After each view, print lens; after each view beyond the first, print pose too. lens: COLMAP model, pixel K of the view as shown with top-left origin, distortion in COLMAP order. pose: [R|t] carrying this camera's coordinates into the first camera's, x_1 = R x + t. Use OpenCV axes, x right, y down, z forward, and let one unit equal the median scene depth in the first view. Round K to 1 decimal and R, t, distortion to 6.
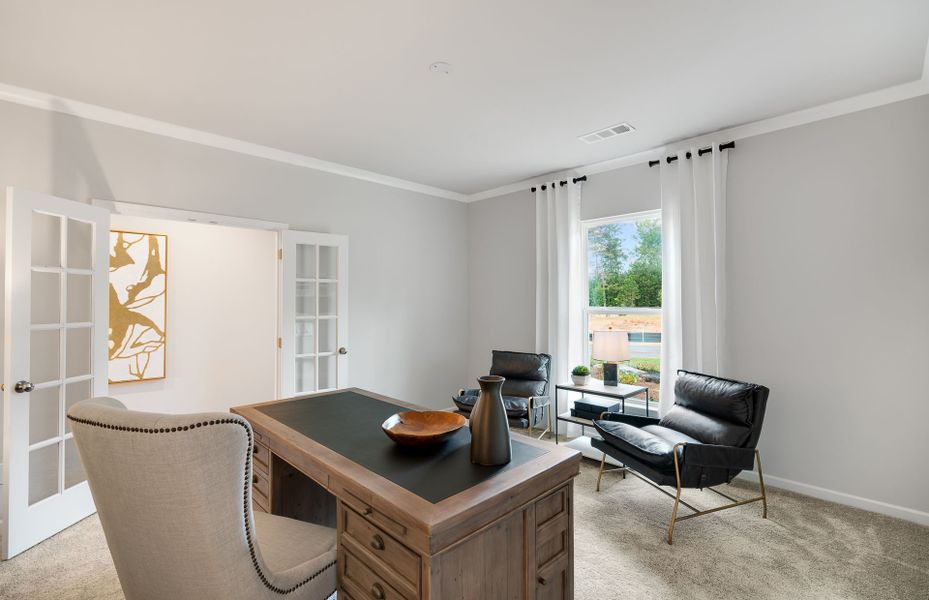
lens RADIAL K [[420.7, 0, 464.5], [0, 420.7, 300.0], [0, 0, 1]] dist [0.000485, 0.000128]
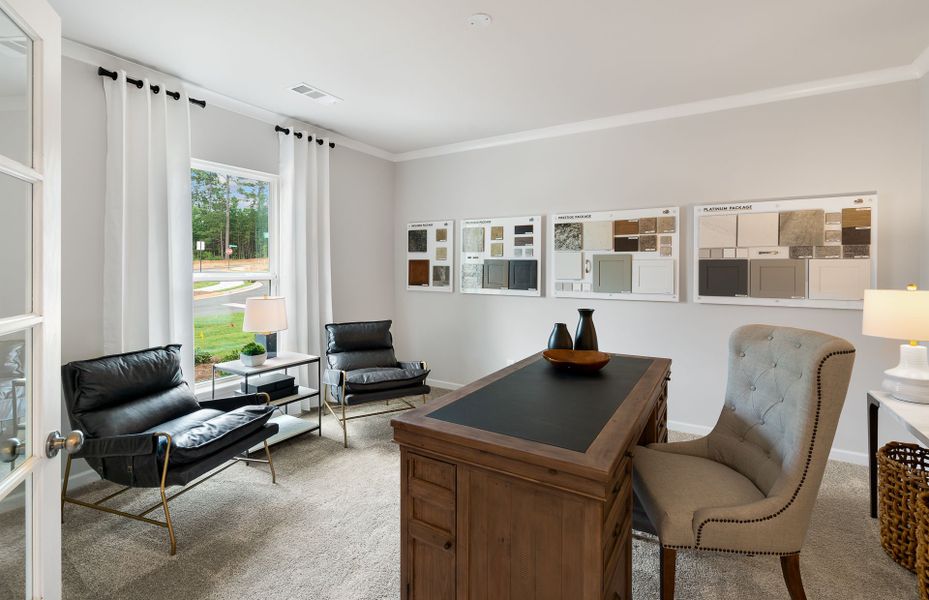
lens RADIAL K [[420.7, 0, 464.5], [0, 420.7, 300.0], [0, 0, 1]] dist [0.000485, 0.000128]
pose [[-0.243627, -0.056615, 0.968215, -0.645326], [0.017252, 0.997884, 0.062691, 0.026224], [-0.969715, 0.031977, -0.242135, 0.815401]]
